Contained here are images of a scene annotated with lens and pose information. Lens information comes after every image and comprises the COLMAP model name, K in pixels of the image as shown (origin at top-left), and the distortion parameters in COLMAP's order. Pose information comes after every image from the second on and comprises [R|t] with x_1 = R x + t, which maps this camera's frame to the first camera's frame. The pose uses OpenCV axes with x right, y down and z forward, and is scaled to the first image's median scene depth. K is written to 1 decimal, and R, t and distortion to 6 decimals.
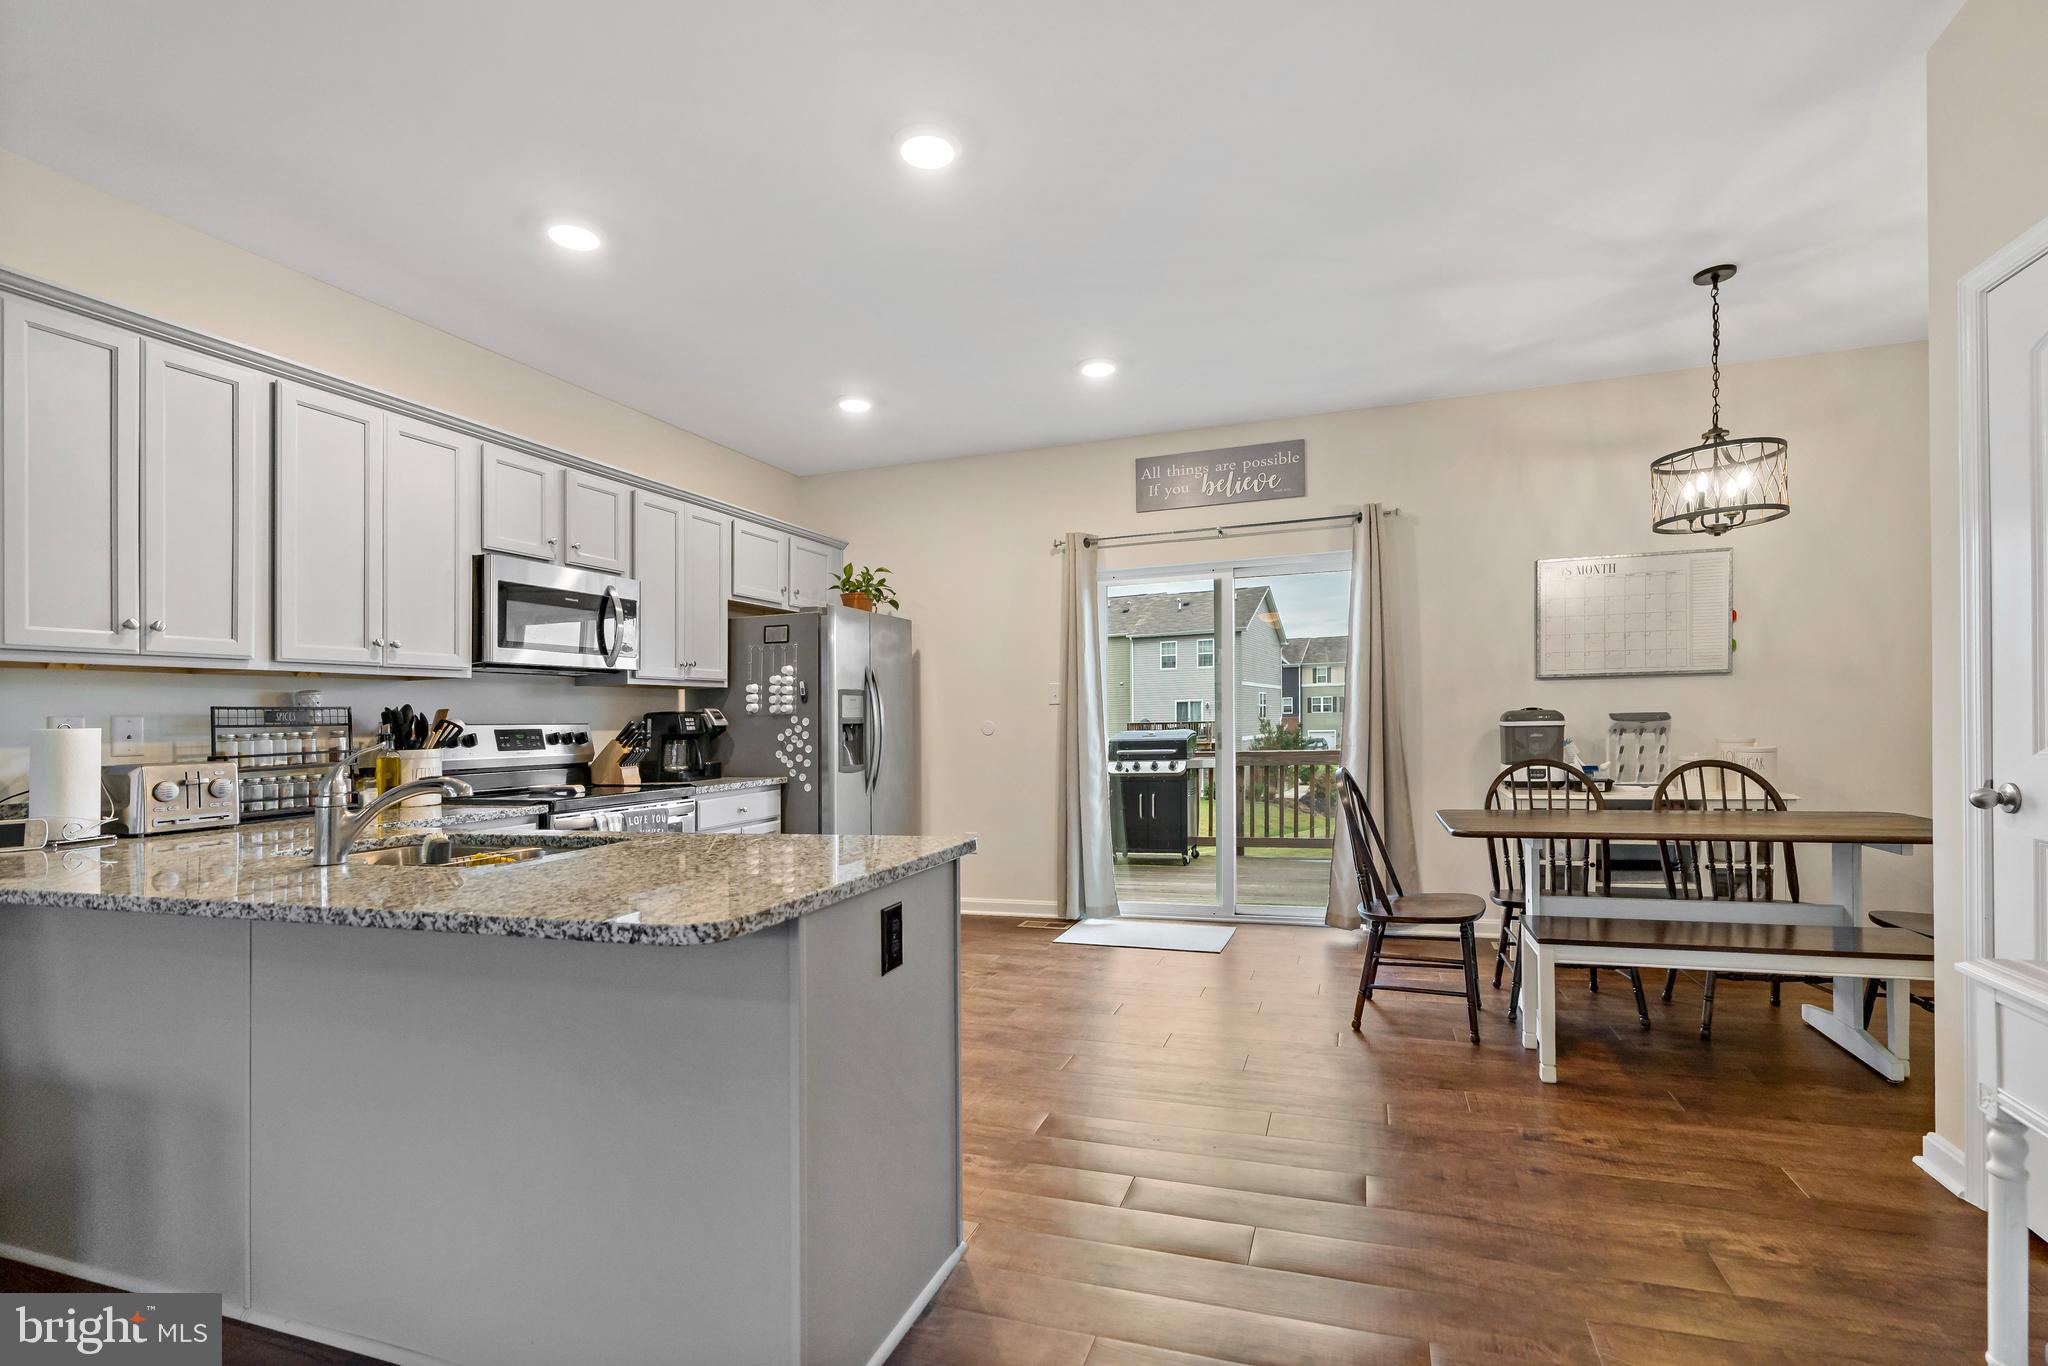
lens RADIAL K [[932.5, 0, 1052.0], [0, 932.5, 696.5], [0, 0, 1]] dist [-0.014038, 0.004605]
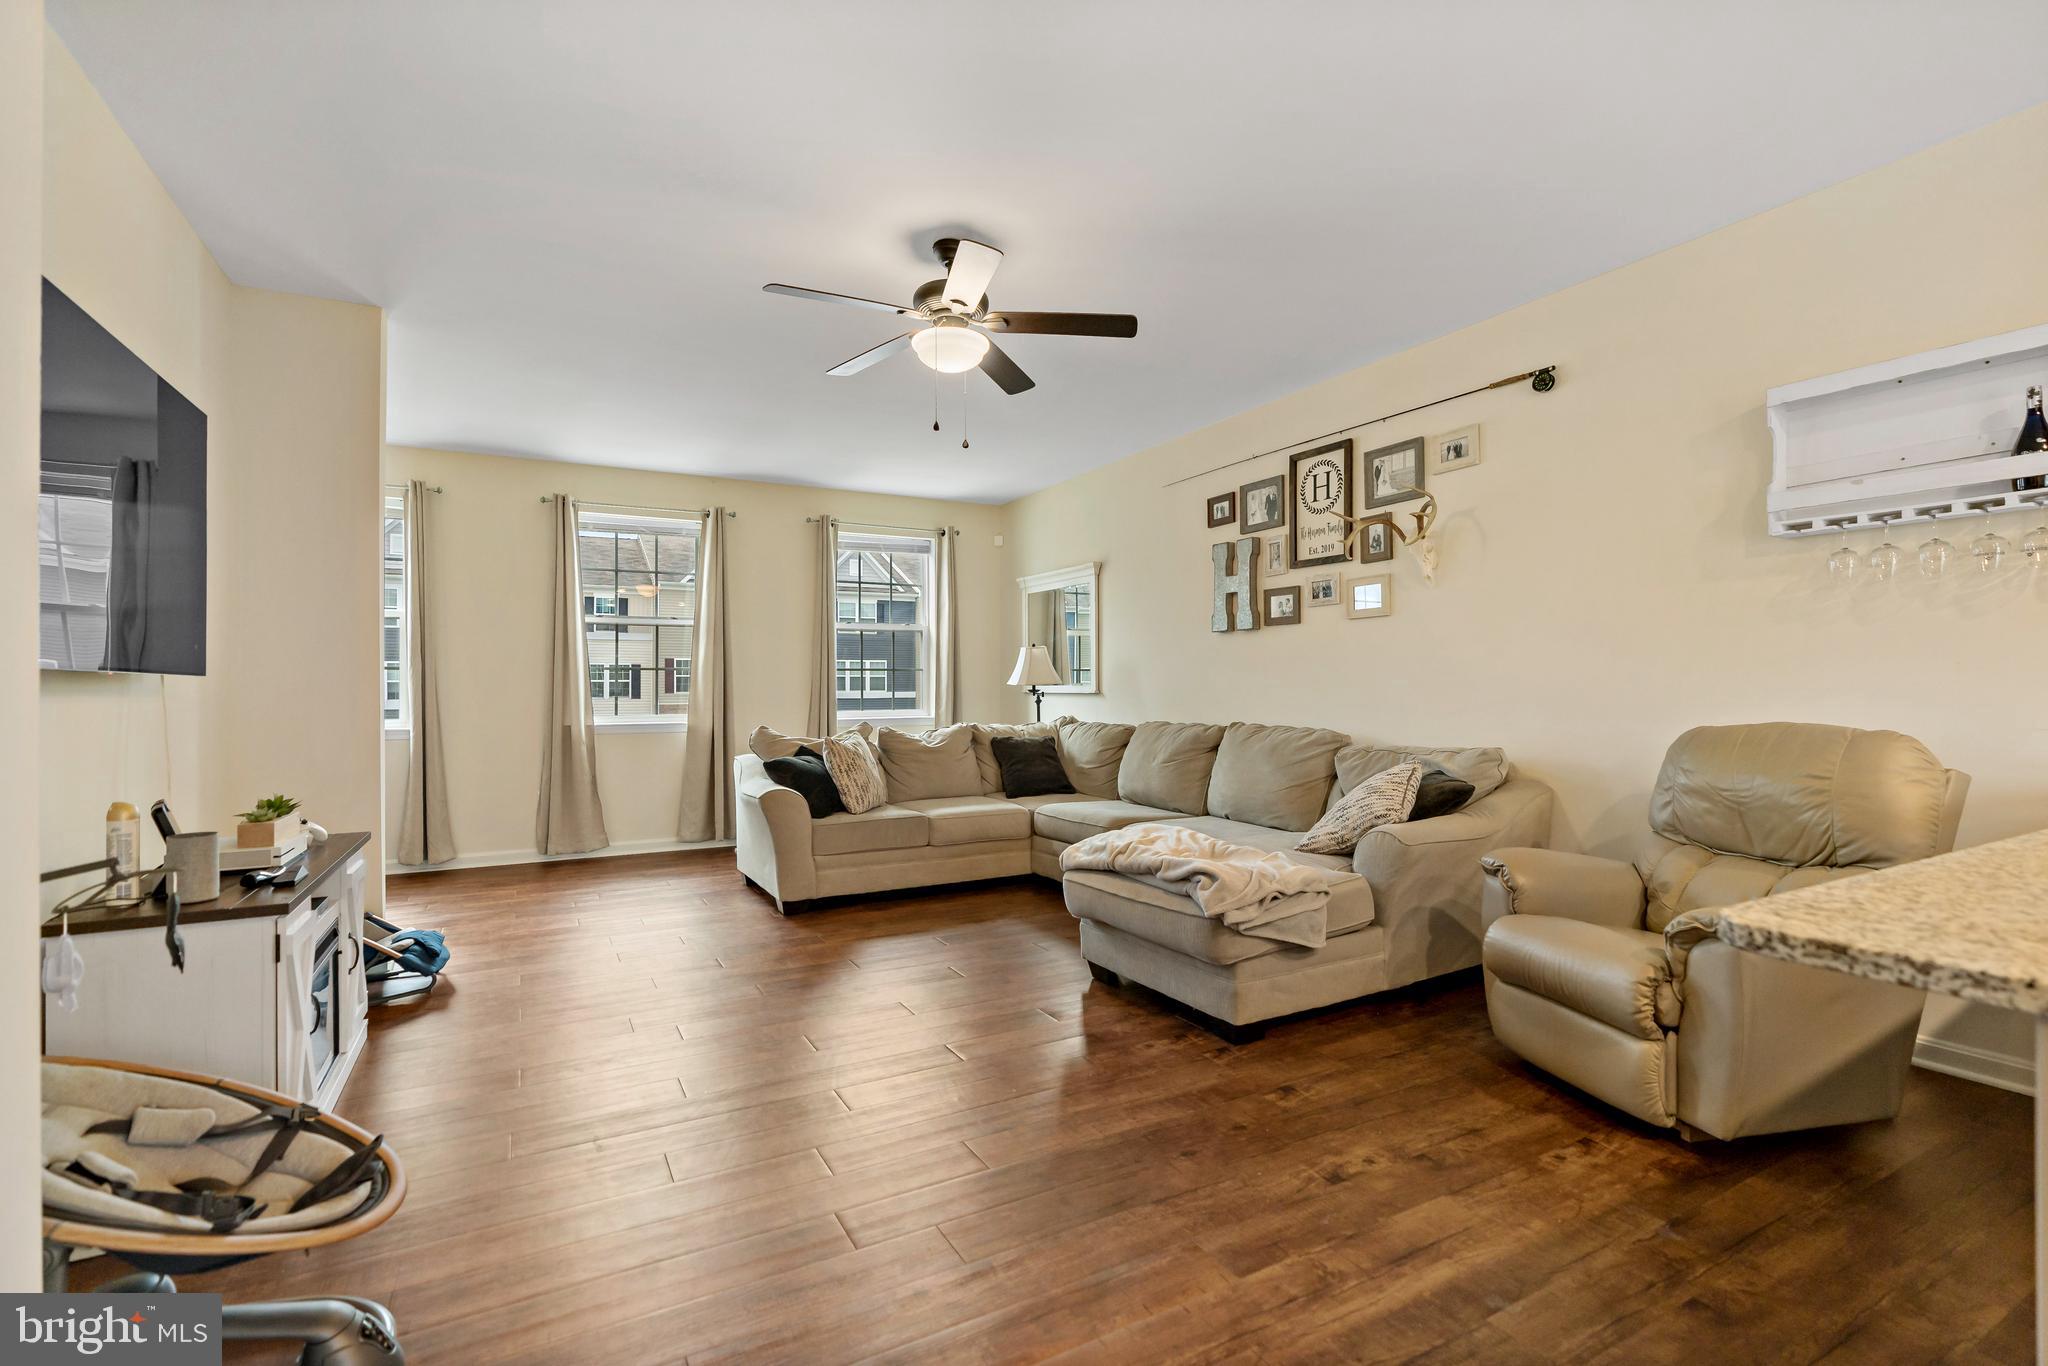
lens RADIAL K [[932.5, 0, 1034.0], [0, 932.5, 684.7], [0, 0, 1]] dist [-0.014038, 0.004605]
pose [[-0.683260, 0.028217, -0.729629, 0.188139], [0.043713, 0.999041, -0.002298, 0.006294], [0.728865, -0.033465, -0.683839, 0.346102]]
